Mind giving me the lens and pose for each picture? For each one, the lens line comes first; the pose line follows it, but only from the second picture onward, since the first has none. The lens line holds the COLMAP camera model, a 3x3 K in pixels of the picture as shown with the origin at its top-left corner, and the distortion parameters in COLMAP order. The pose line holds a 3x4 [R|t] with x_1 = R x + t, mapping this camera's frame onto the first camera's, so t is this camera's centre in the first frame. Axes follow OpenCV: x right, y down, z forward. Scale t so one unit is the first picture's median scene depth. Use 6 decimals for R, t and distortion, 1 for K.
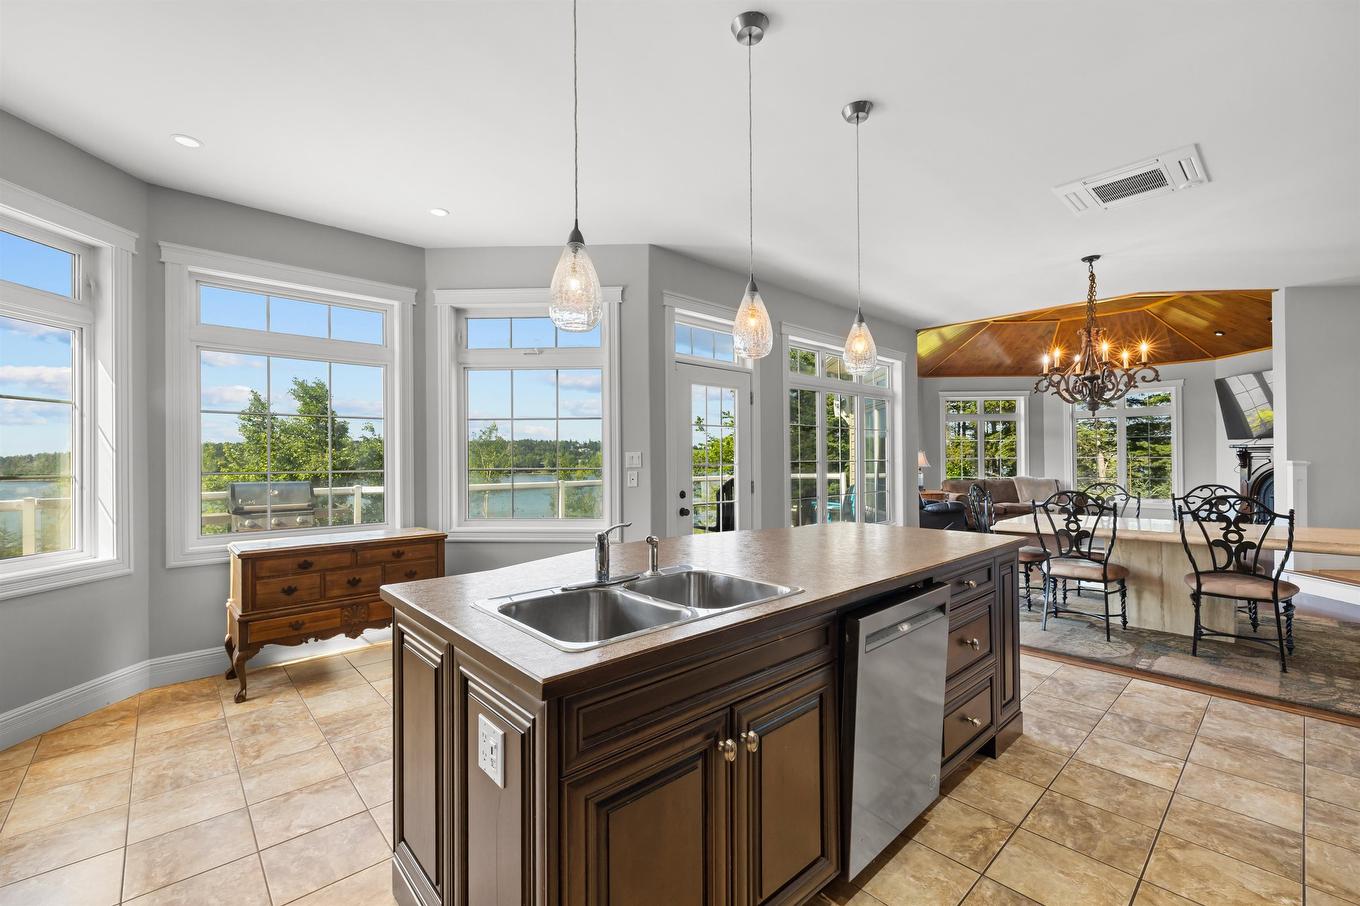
lens RADIAL K [[568.2, 0, 672.2], [0, 568.2, 458.2], [0, 0, 1]] dist [-0.000657, -0.000445]
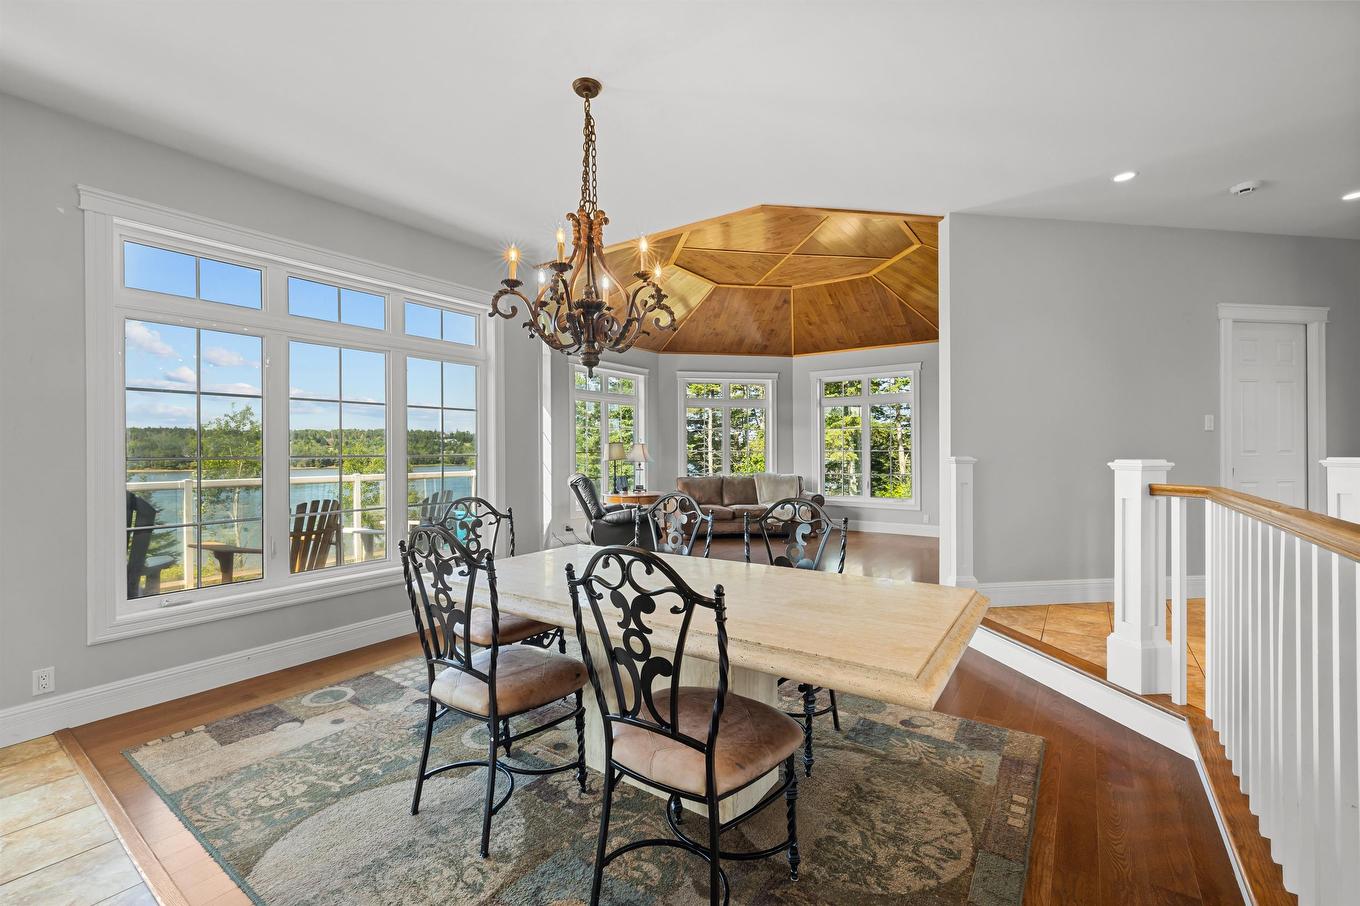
lens RADIAL K [[568.2, 0, 671.2], [0, 568.2, 454.8], [0, 0, 1]] dist [-0.000657, -0.000445]
pose [[0.977558, 0.001776, 0.210659, 0.373063], [-0.003625, 0.999958, 0.008393, -0.001521], [-0.210635, -0.008968, 0.977524, 0.237128]]
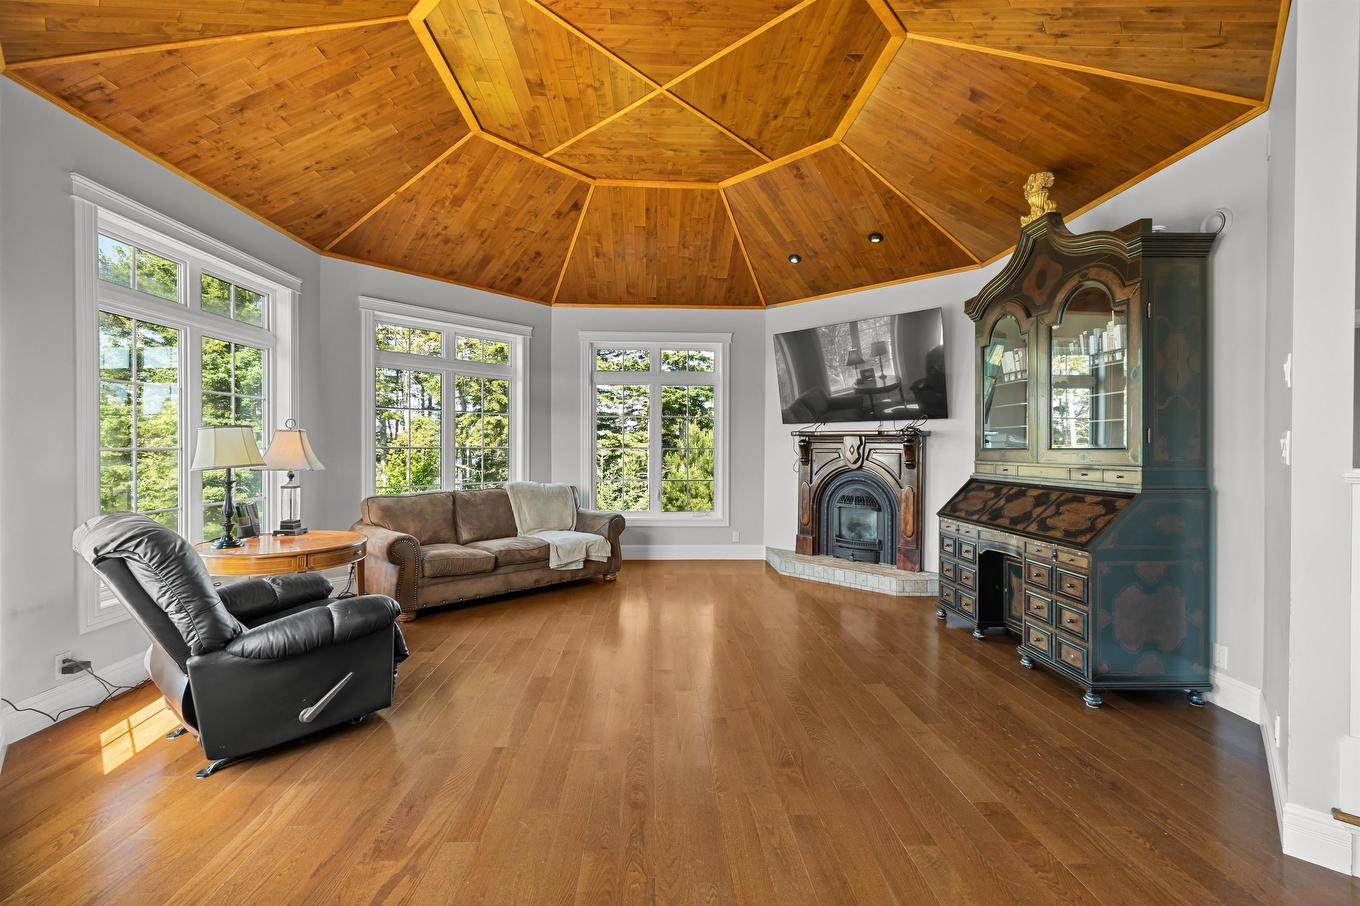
lens RADIAL K [[568.2, 0, 676.2], [0, 568.2, 451.8], [0, 0, 1]] dist [-0.000657, -0.000445]
pose [[0.640186, 0.001454, 0.768218, 0.376056], [-0.011161, 0.999910, 0.007408, -0.002368], [-0.768139, -0.013317, 0.640145, 0.685798]]
